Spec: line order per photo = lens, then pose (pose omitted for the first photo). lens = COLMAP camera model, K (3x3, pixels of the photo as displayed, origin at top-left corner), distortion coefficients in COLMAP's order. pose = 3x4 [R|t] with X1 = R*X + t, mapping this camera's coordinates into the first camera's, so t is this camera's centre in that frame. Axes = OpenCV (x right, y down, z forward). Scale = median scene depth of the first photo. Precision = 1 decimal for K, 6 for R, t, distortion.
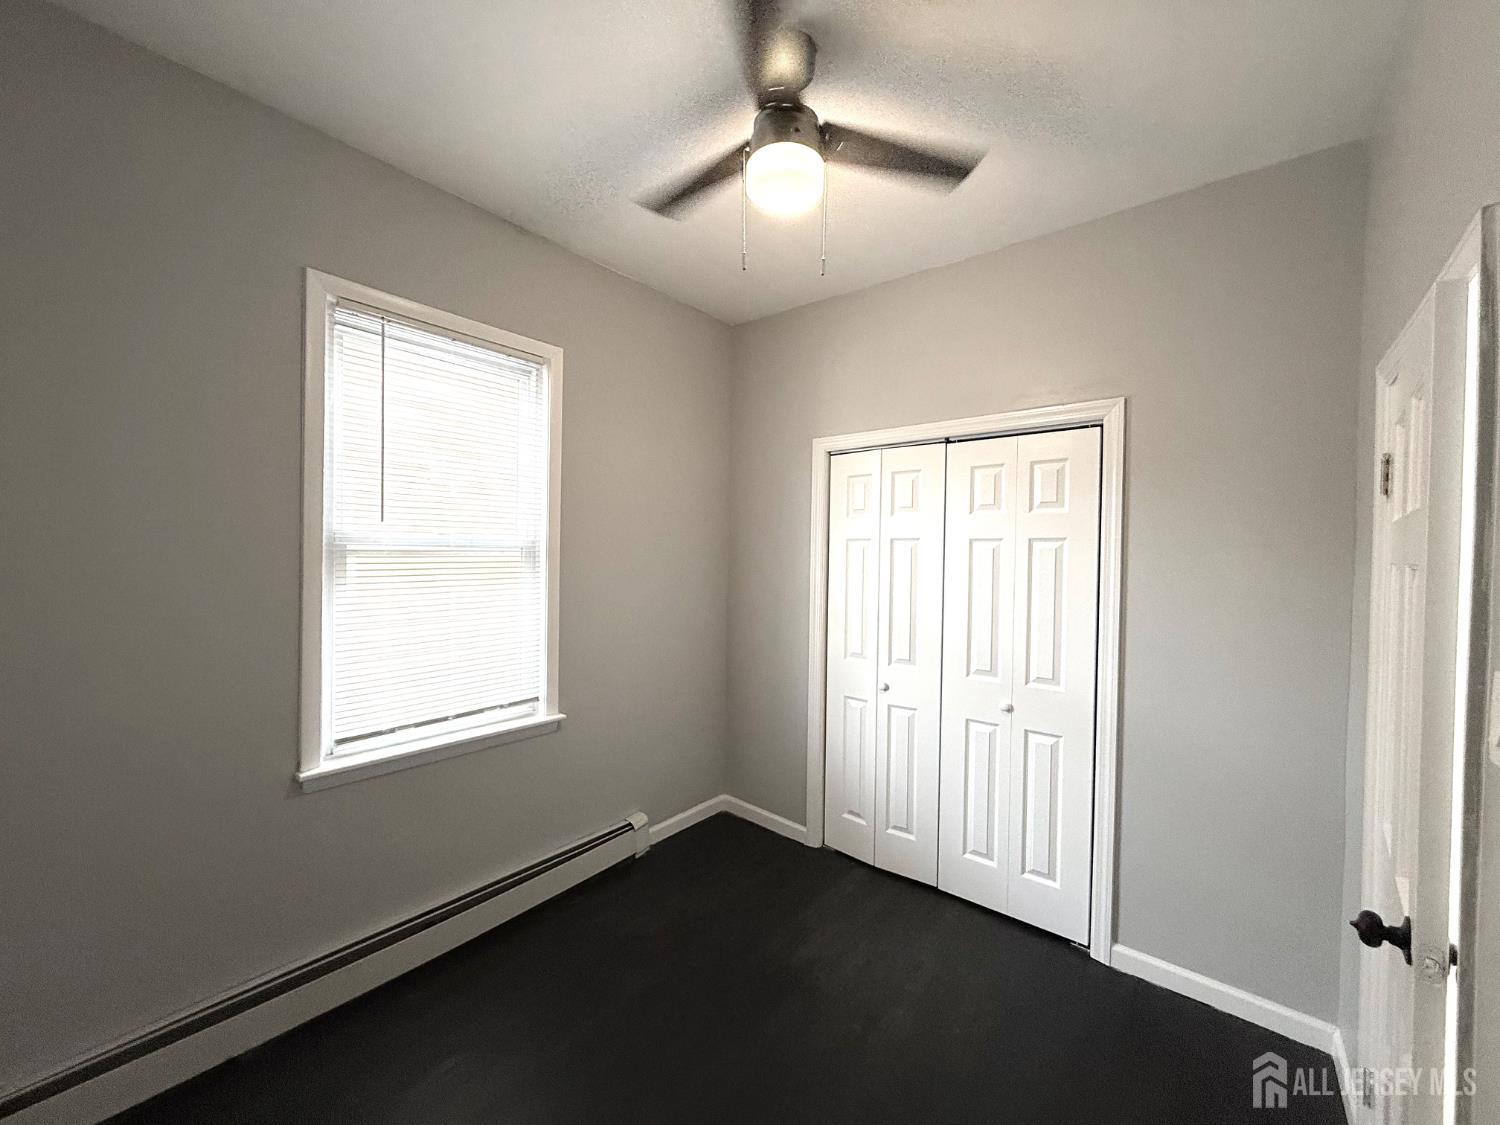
lens RADIAL K [[596.5, 0, 756.3], [0, 596.5, 560.0], [0, 0, 1]] dist [-0.004331, -0.000308]
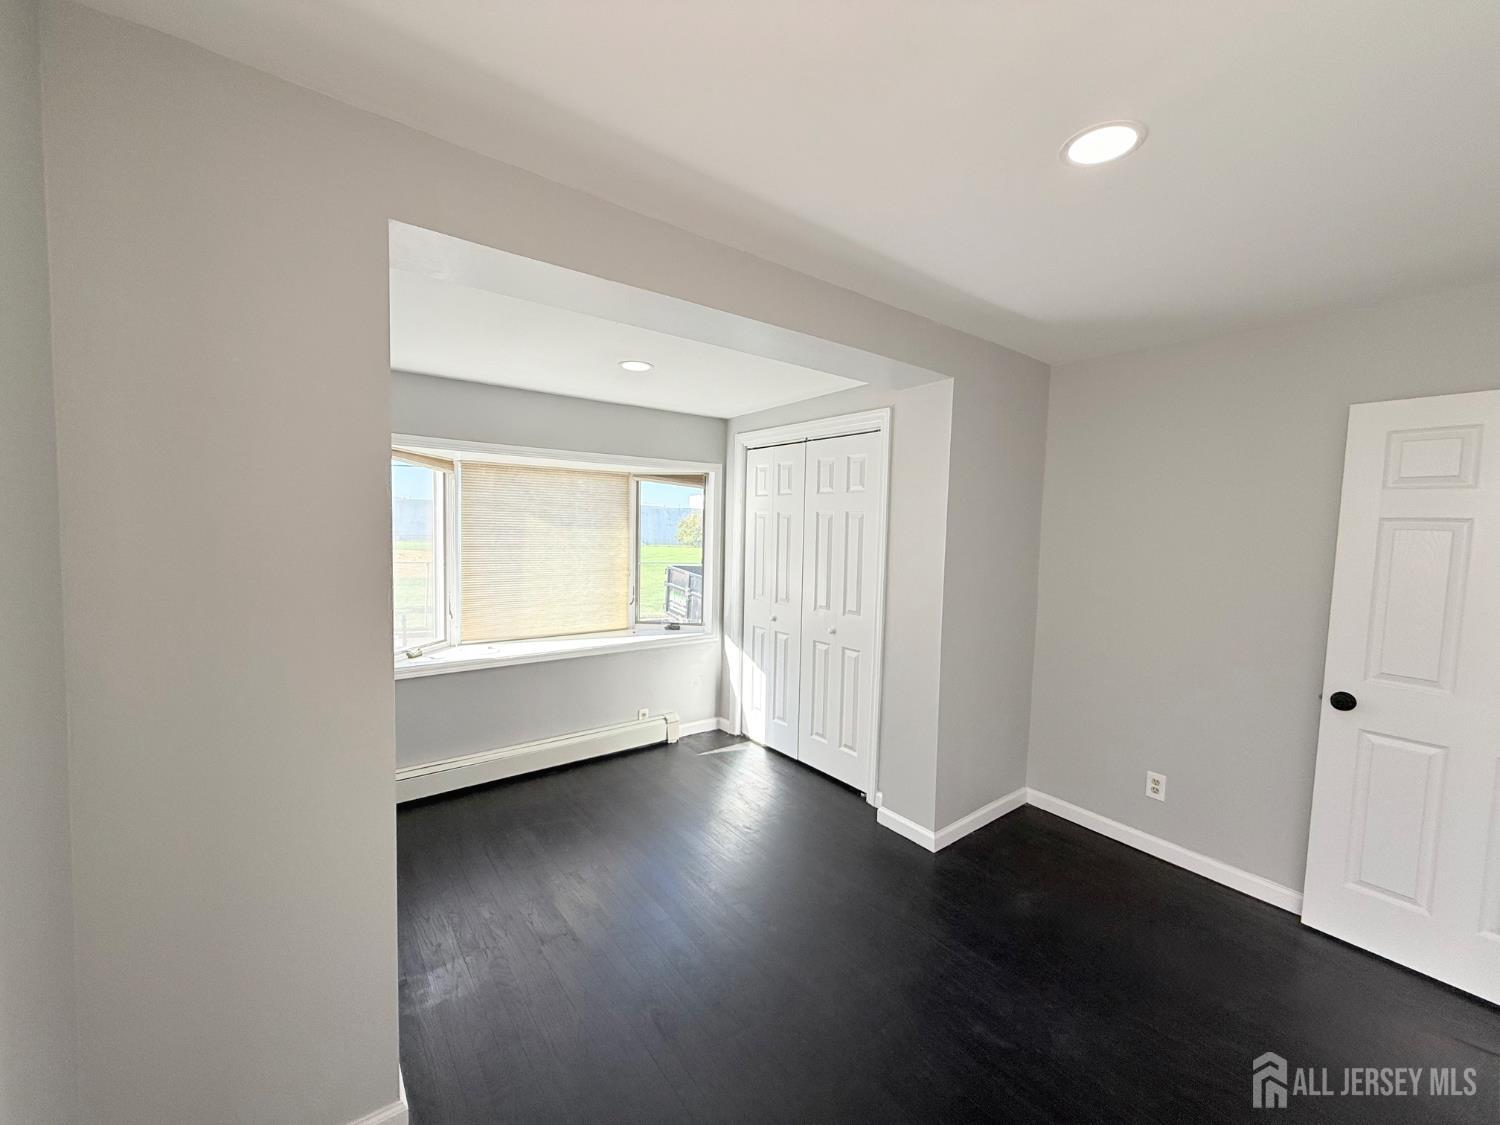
lens RADIAL K [[596.5, 0, 743.2], [0, 596.5, 561.8], [0, 0, 1]] dist [-0.004331, -0.000308]
pose [[0.972813, 0.032972, -0.229232, 0.469886], [-0.022054, 0.998504, 0.050028, 0.014217], [0.230538, -0.043612, 0.972085, -0.371130]]
